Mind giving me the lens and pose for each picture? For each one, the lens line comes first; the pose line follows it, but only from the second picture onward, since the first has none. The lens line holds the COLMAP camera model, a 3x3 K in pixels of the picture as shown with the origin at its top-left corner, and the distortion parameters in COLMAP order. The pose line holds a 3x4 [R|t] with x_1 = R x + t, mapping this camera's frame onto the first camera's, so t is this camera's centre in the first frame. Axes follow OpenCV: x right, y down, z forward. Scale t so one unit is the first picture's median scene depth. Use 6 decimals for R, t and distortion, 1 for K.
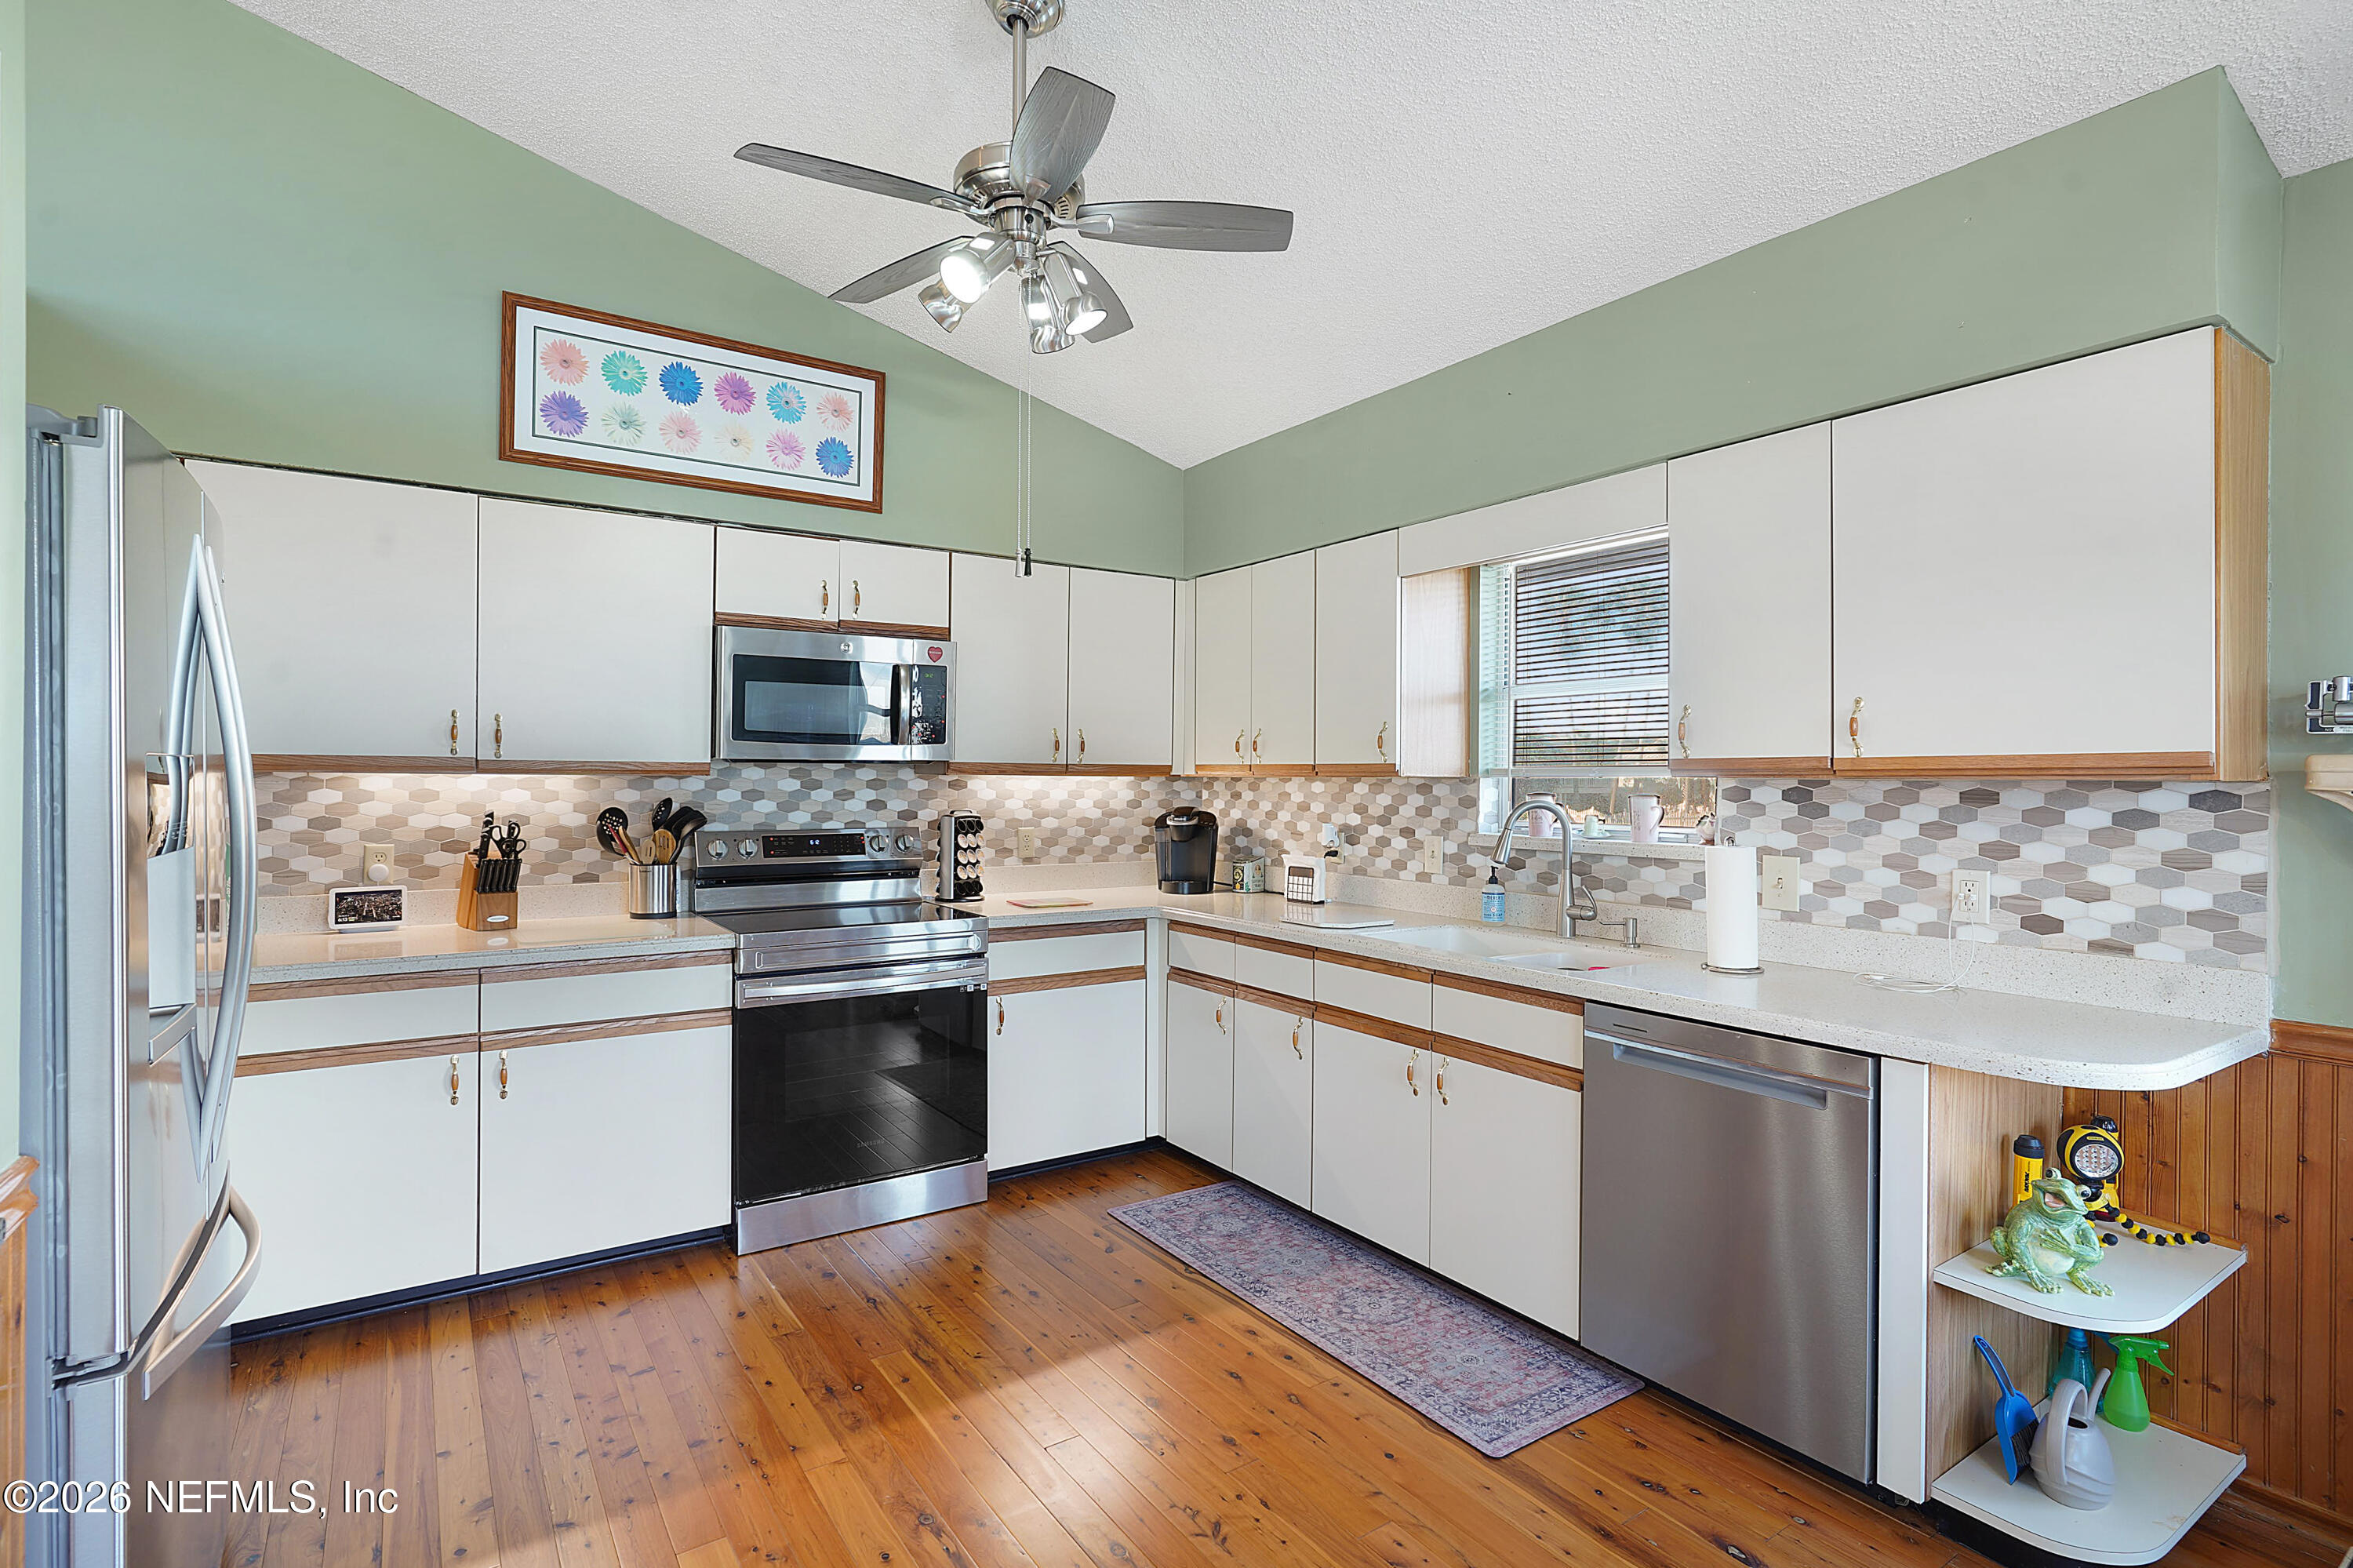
lens RADIAL K [[1142.2, 0, 1178.7], [0, 1142.2, 769.5], [0, 0, 1]] dist [0.004804, 0.001966]
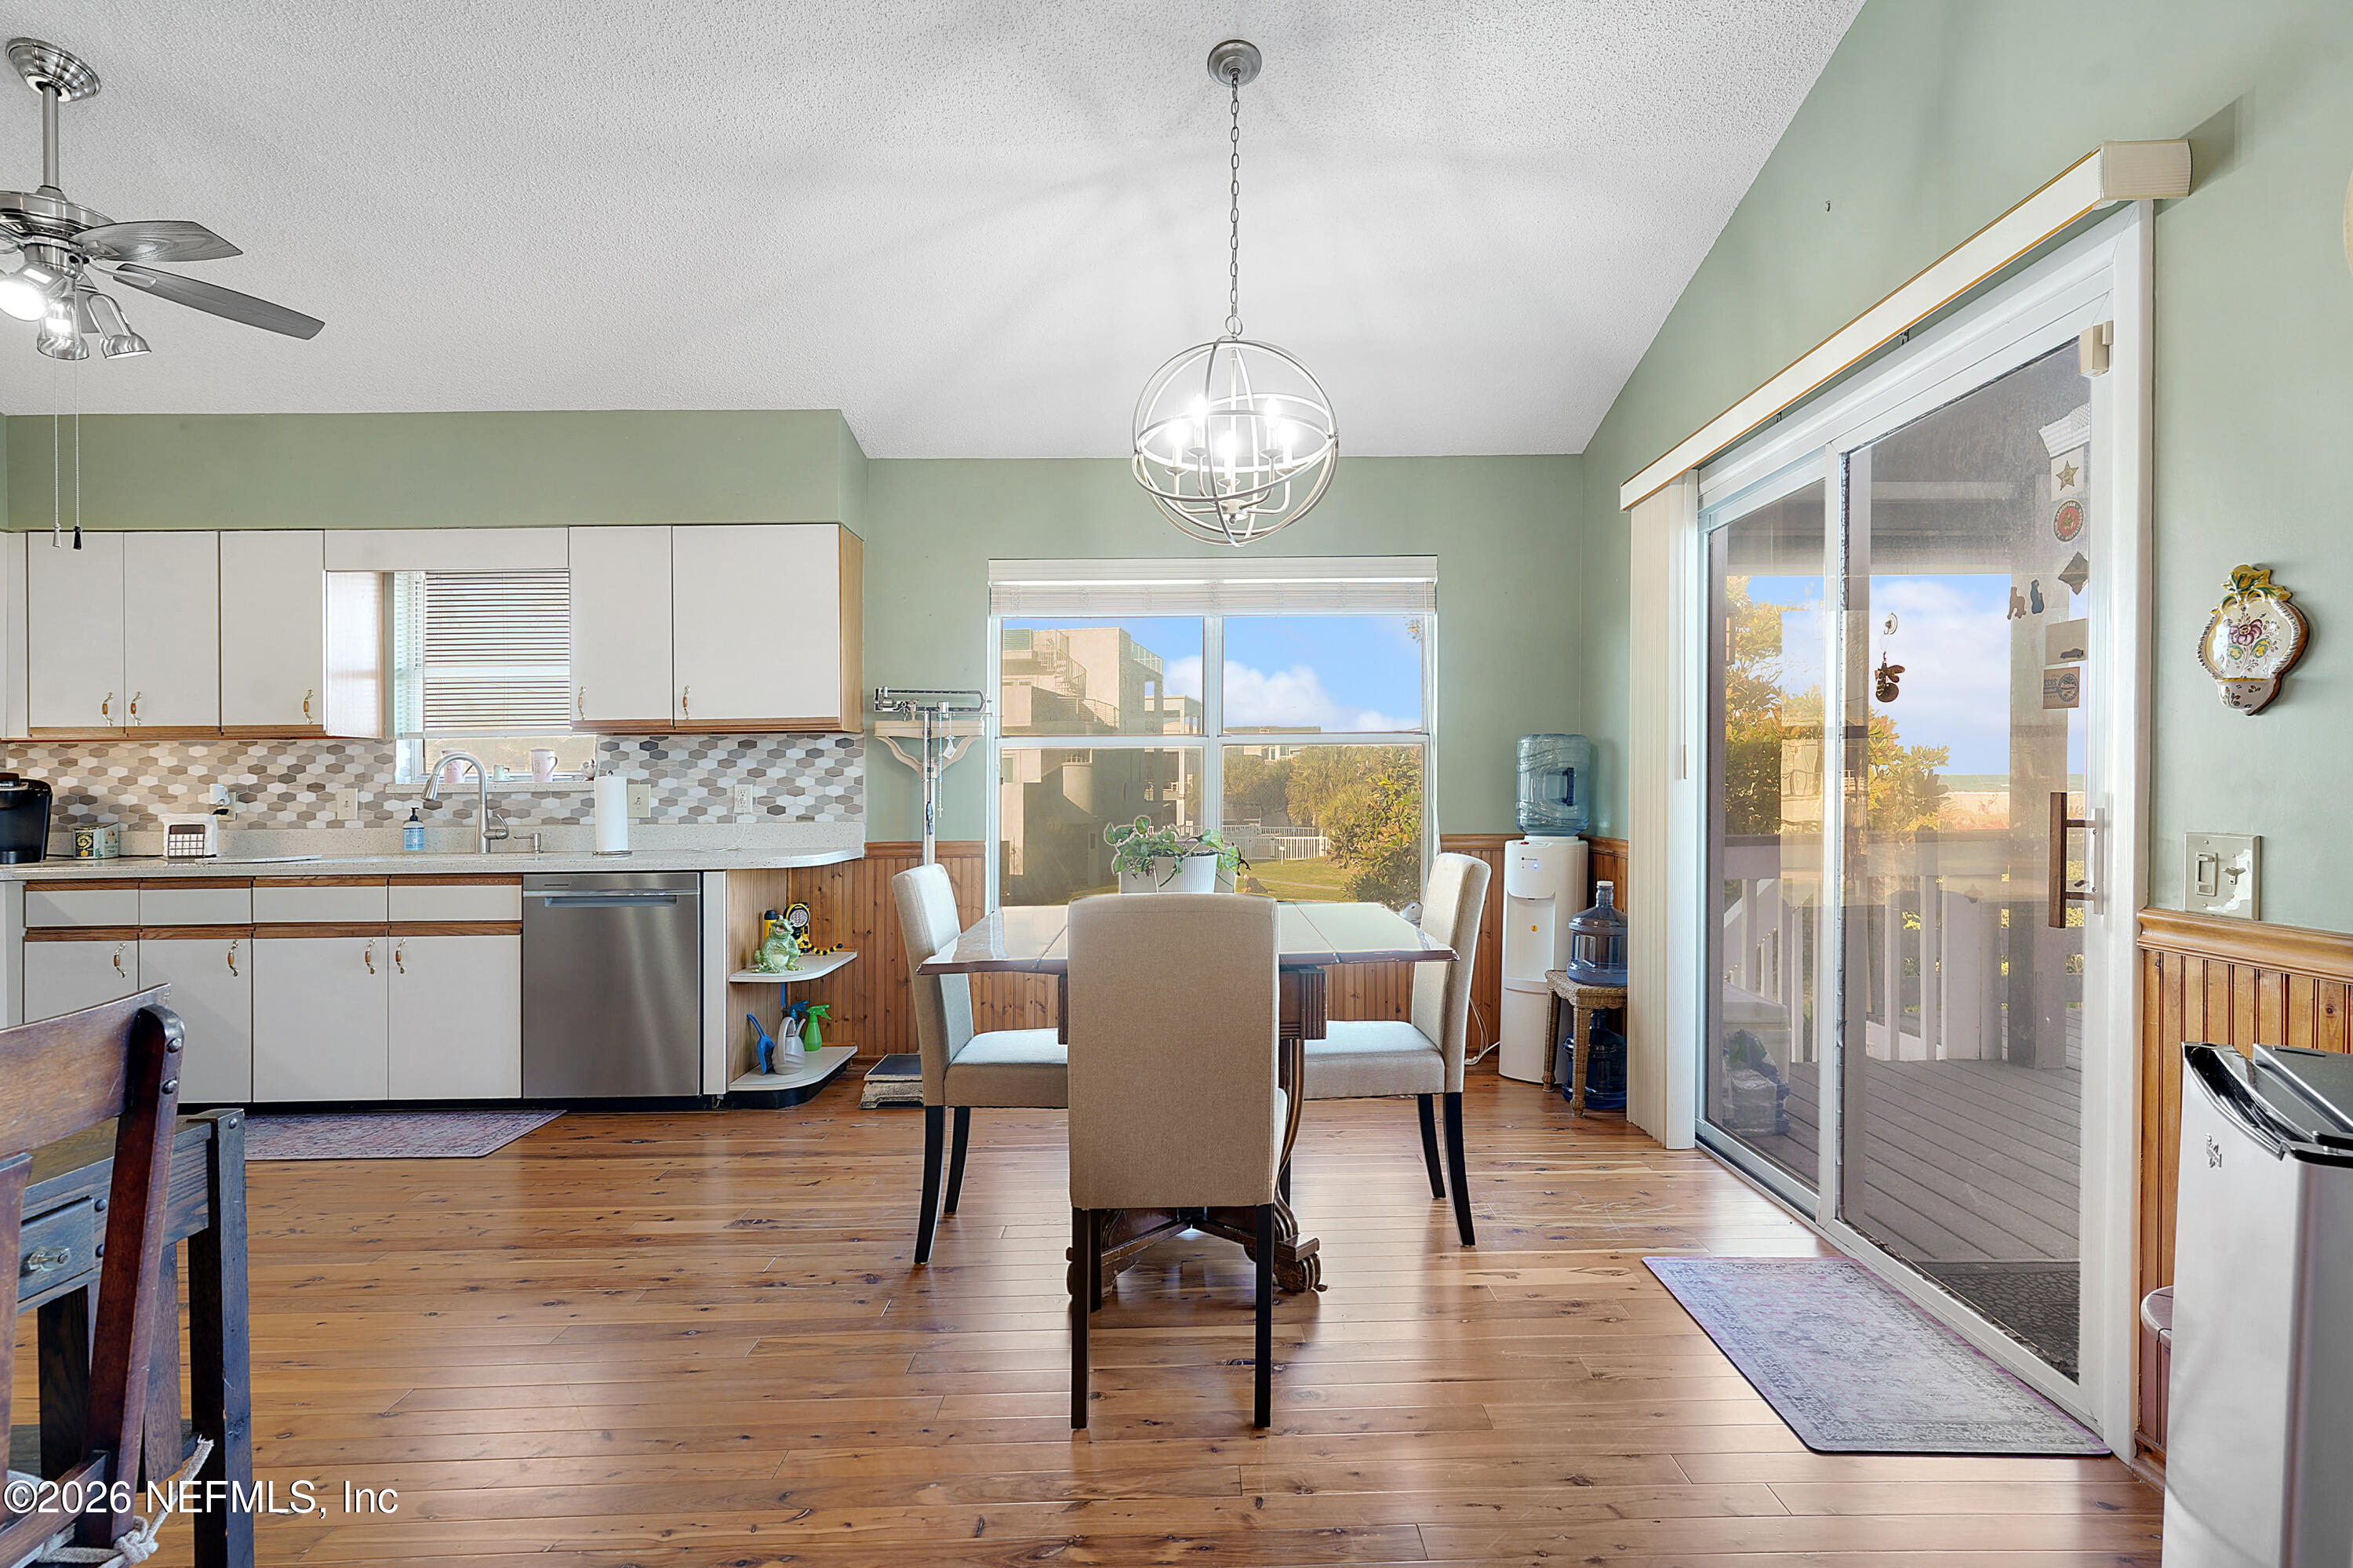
lens RADIAL K [[1171.8, 0, 1200.3], [0, 1171.8, 778.6], [0, 0, 1]] dist [-0.000175, 0.001277]
pose [[0.555957, -0.007664, 0.831176, -0.323595], [0.009527, 0.999951, 0.002847, 0.057091], [-0.831157, 0.006336, 0.556002, -0.457065]]
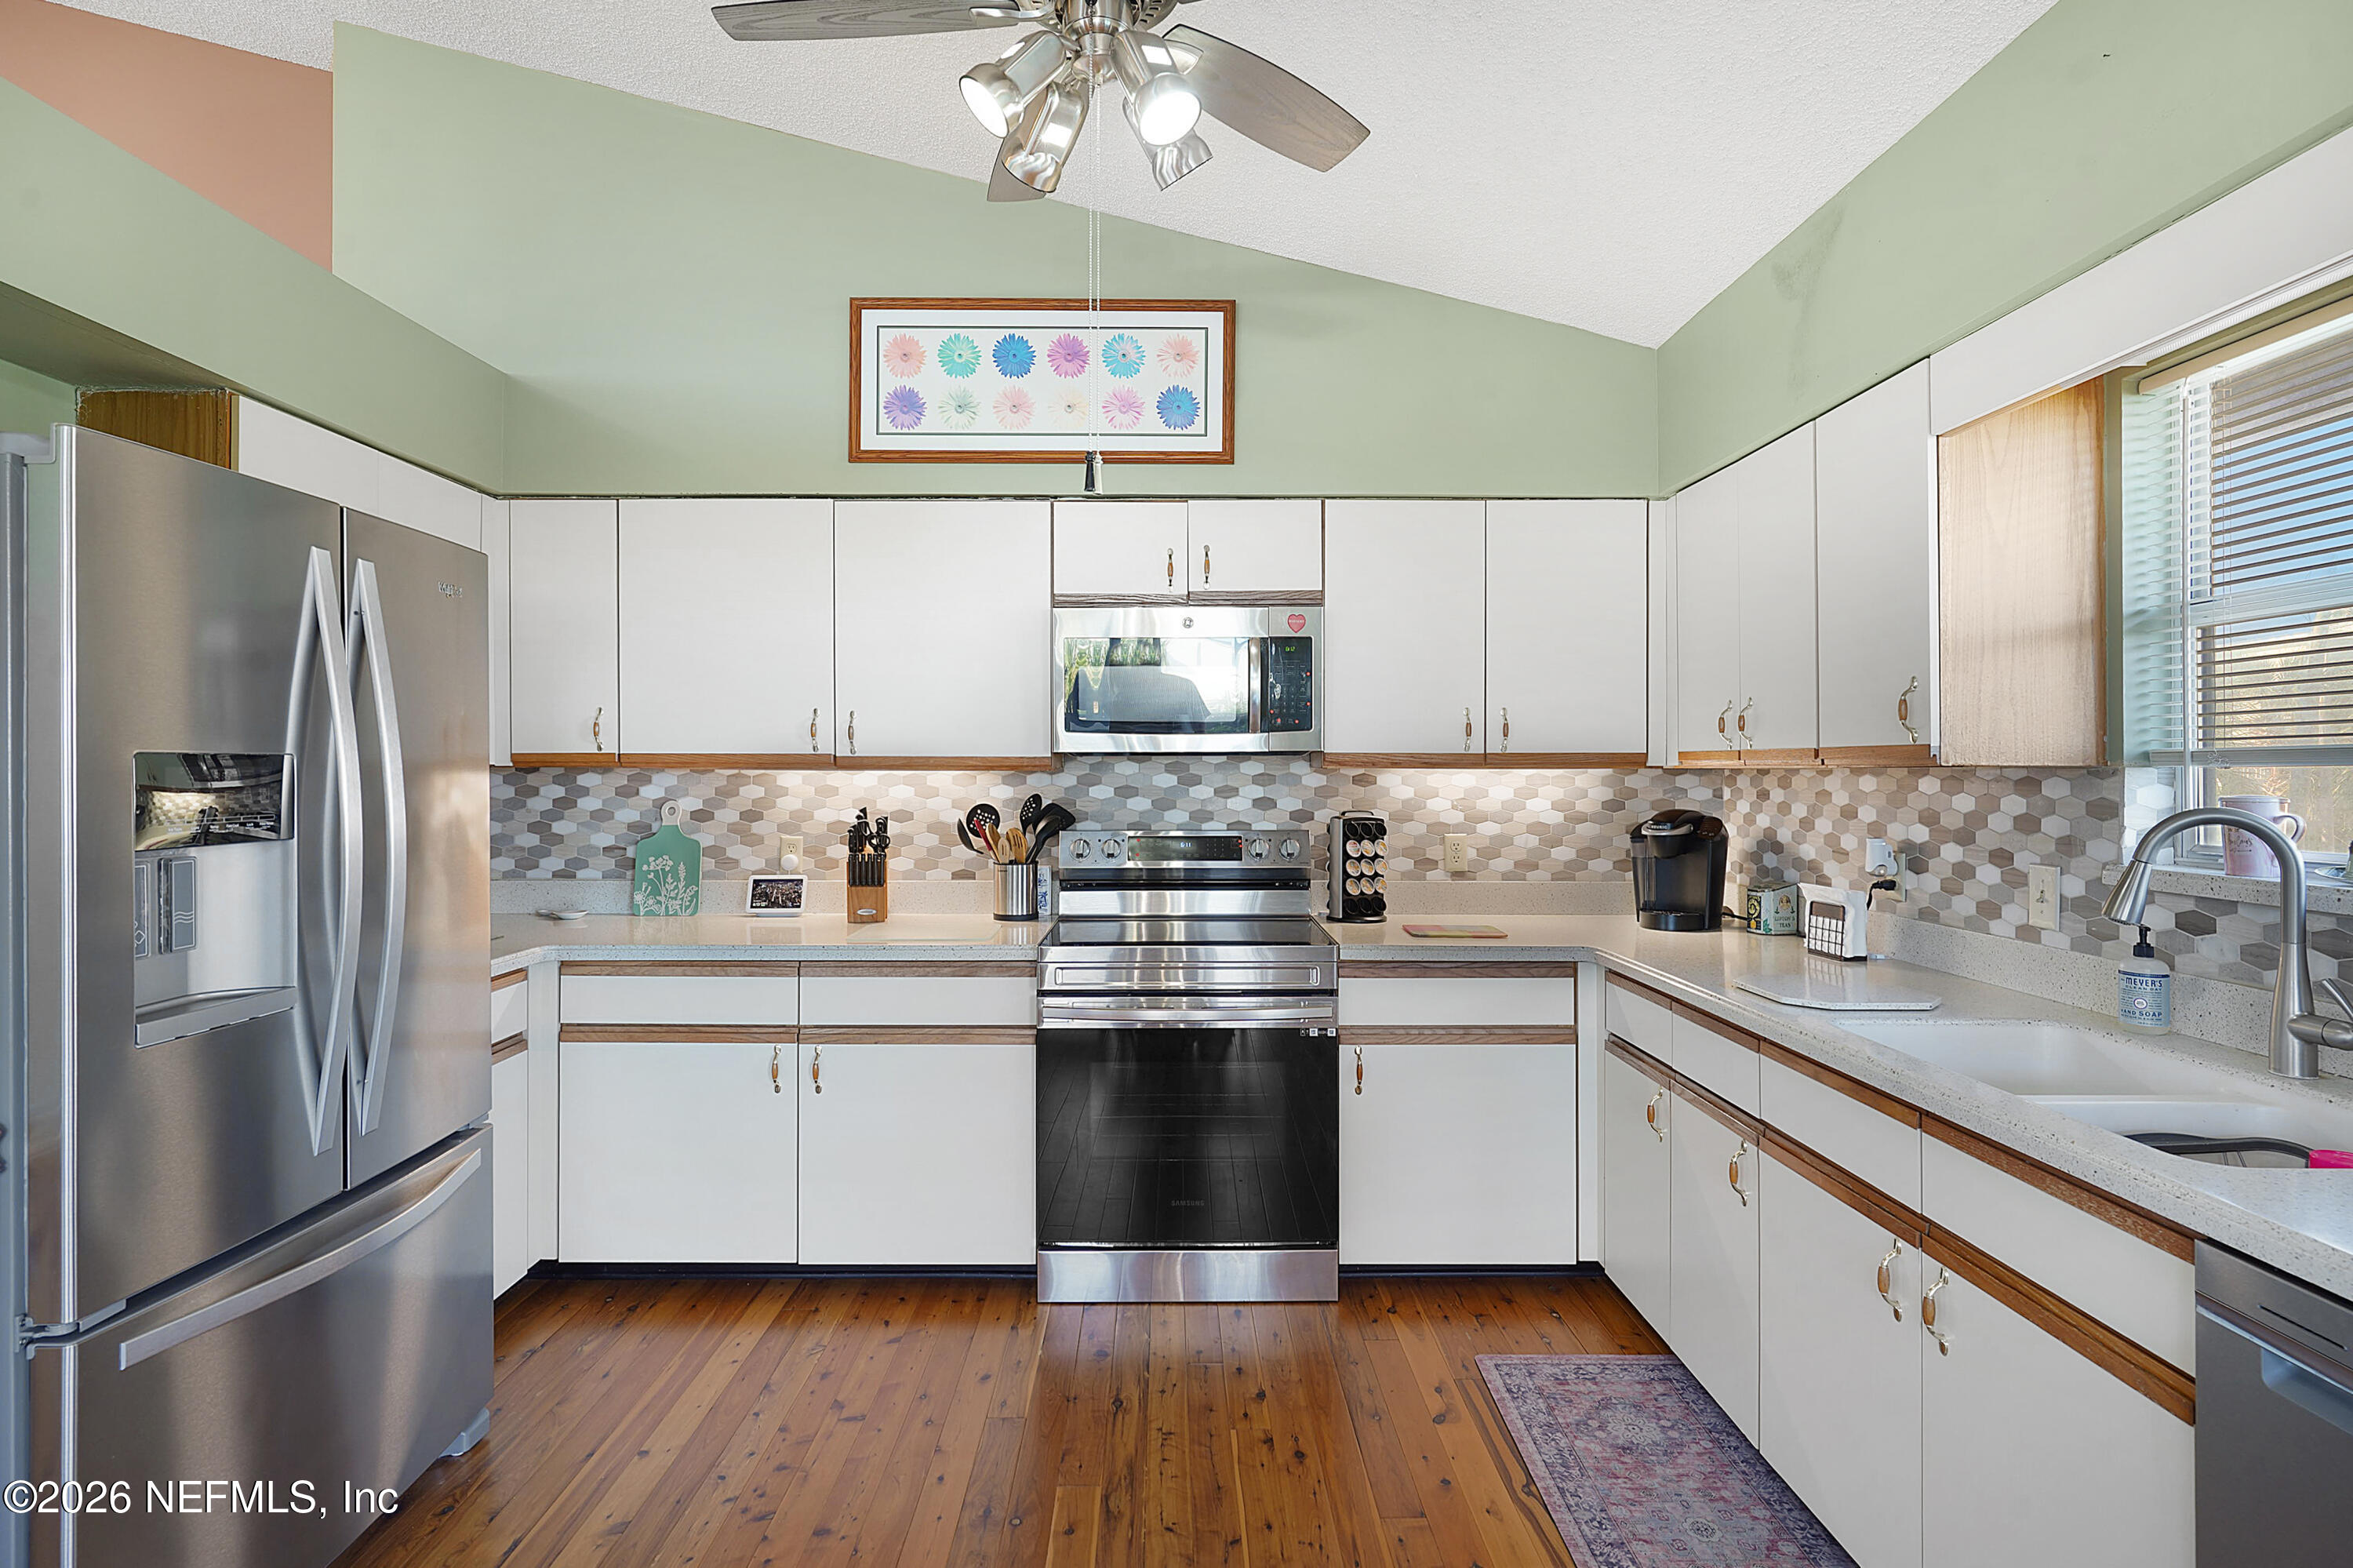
lens RADIAL K [[1169.8, 0, 1171.0], [0, 1169.8, 756.0], [0, 0, 1]] dist [-0.002421, 0.001088]
pose [[0.831329, -0.012698, -0.555636, 0.199024], [0.008656, 0.999914, -0.009900, 0.003647], [0.555714, 0.003421, 0.831367, 0.262151]]
